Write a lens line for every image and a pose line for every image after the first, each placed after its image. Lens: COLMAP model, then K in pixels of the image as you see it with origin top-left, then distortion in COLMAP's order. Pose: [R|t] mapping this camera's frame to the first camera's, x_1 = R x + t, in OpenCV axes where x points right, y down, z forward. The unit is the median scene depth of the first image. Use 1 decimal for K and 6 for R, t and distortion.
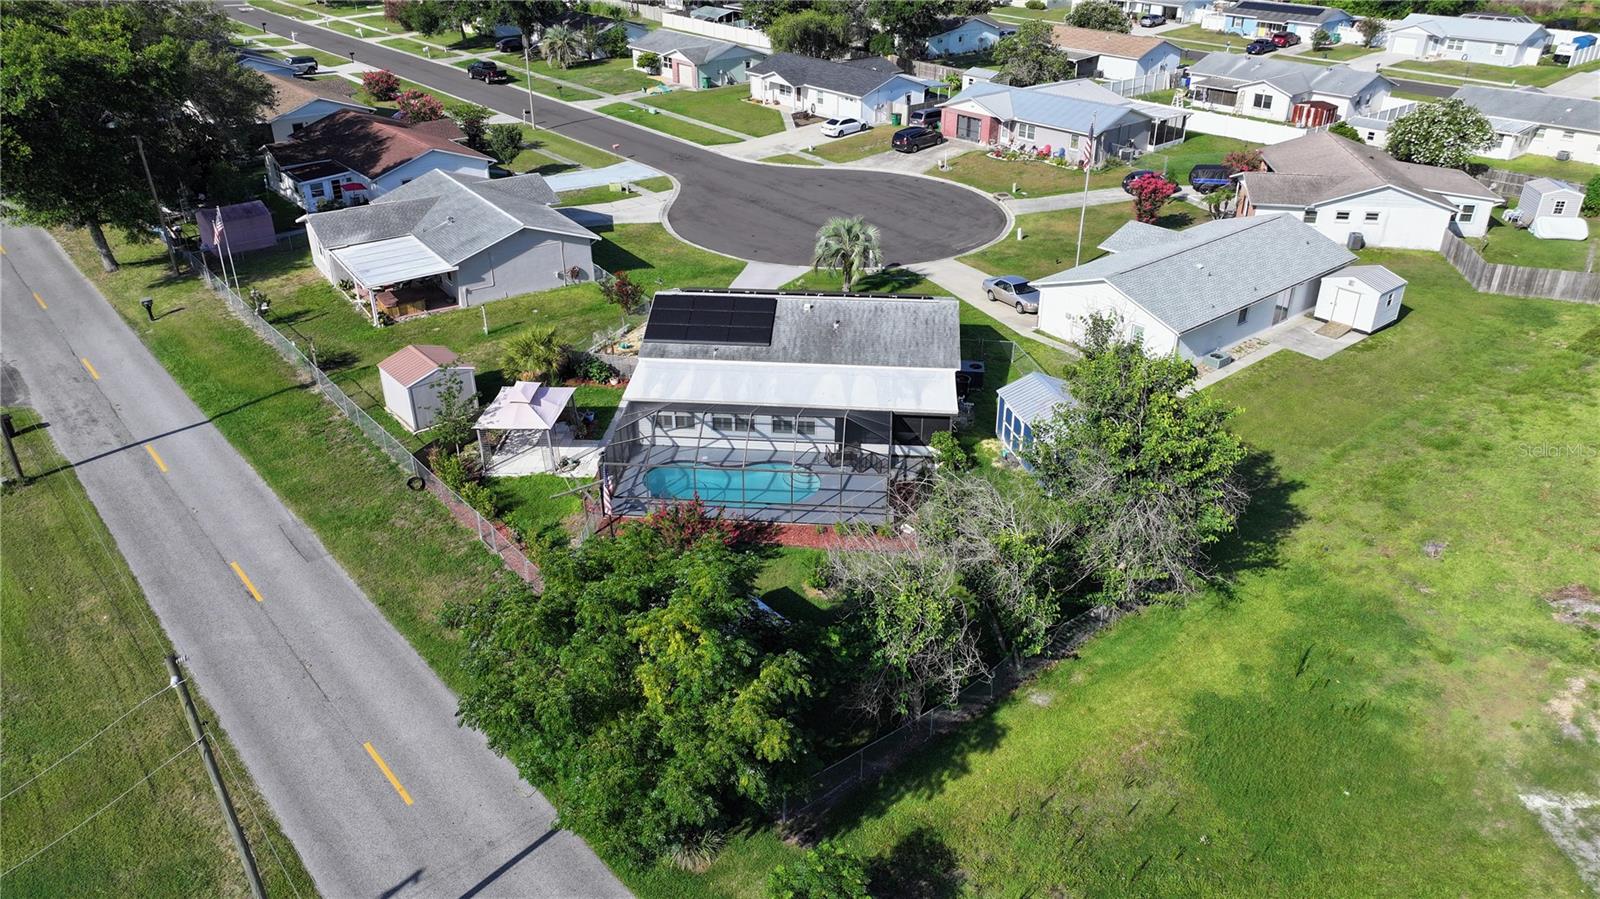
lens RADIAL K [[1121.9, 0, 806.4], [0, 1121.9, 446.3], [0, 0, 1]] dist [0.001714, 0.014858]
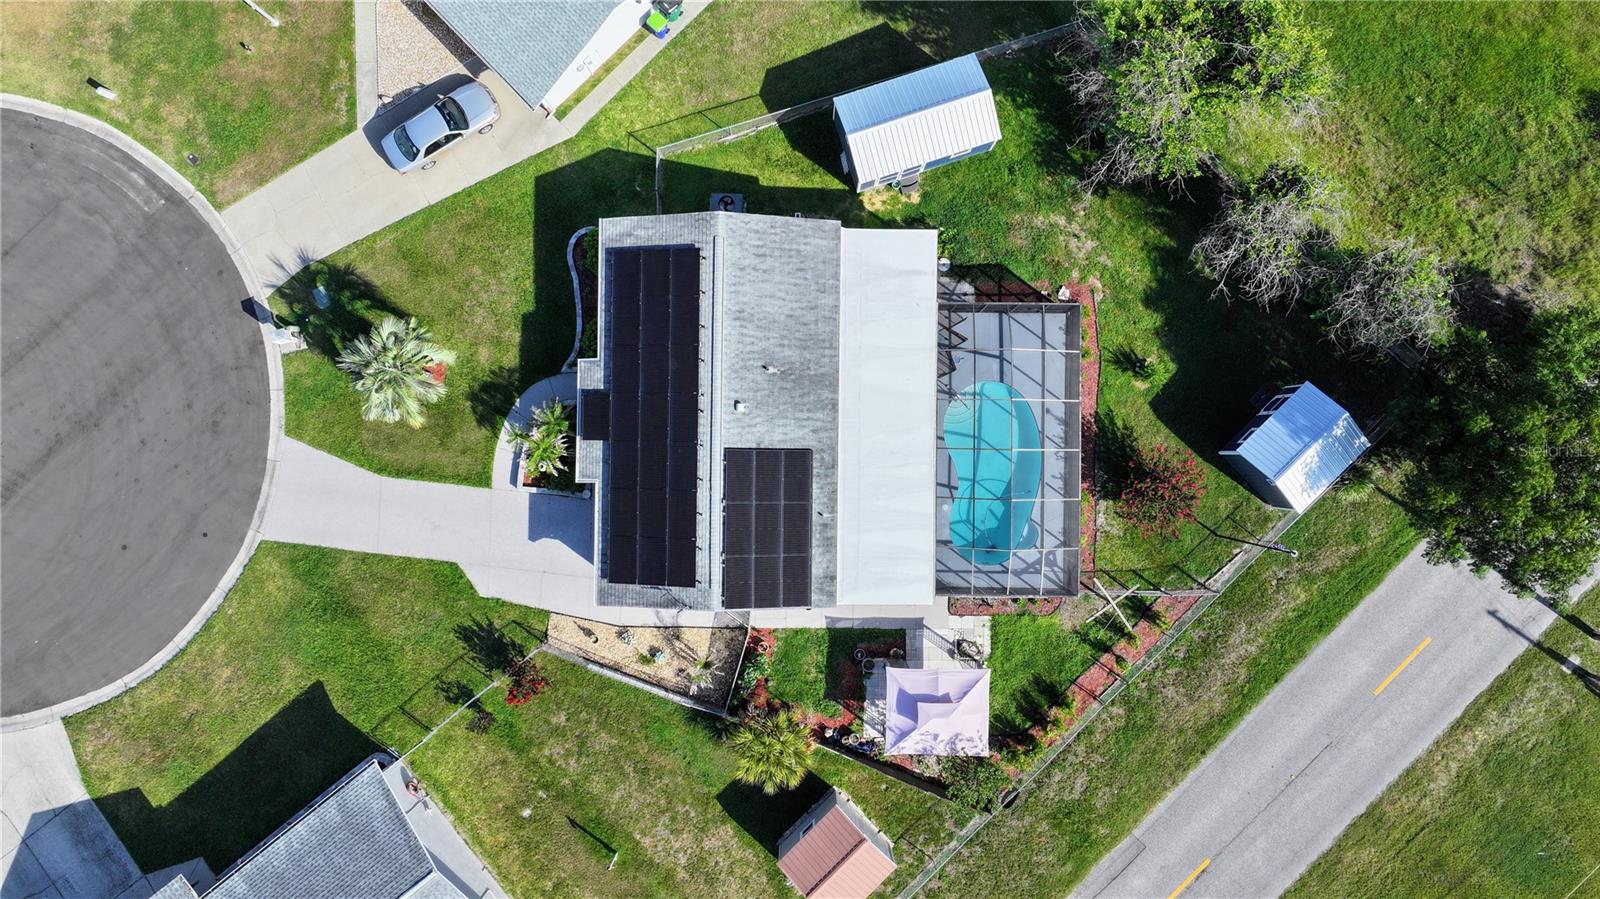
lens RADIAL K [[1121.9, 0, 814.7], [0, 1121.9, 441.0], [0, 0, 1]] dist [0.001714, 0.014858]
pose [[-0.070618, -0.997450, 0.010375, -0.022086], [0.466261, -0.023812, 0.884326, -0.510272], [-0.881824, 0.067286, 0.466754, 0.386357]]
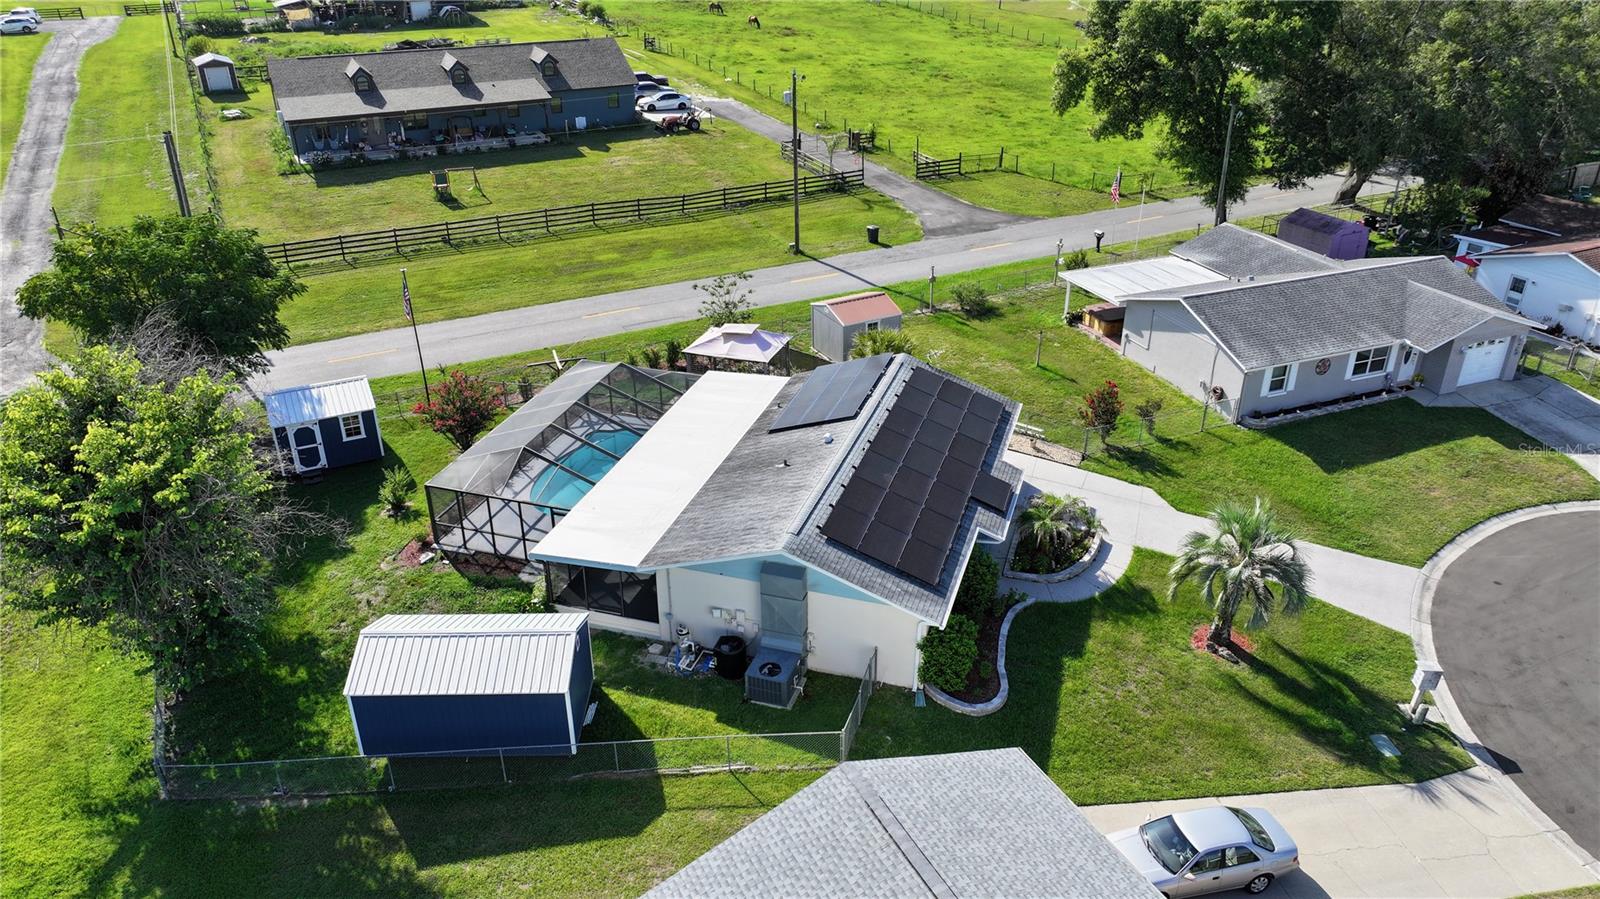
lens RADIAL K [[1121.9, 0, 805.7], [0, 1121.9, 446.6], [0, 0, 1]] dist [0.001714, 0.014858]
pose [[-0.225176, 0.450062, -0.864141, 0.396167], [-0.456269, 0.734947, 0.501668, -0.302455], [0.860880, 0.507244, 0.039857, 0.625770]]
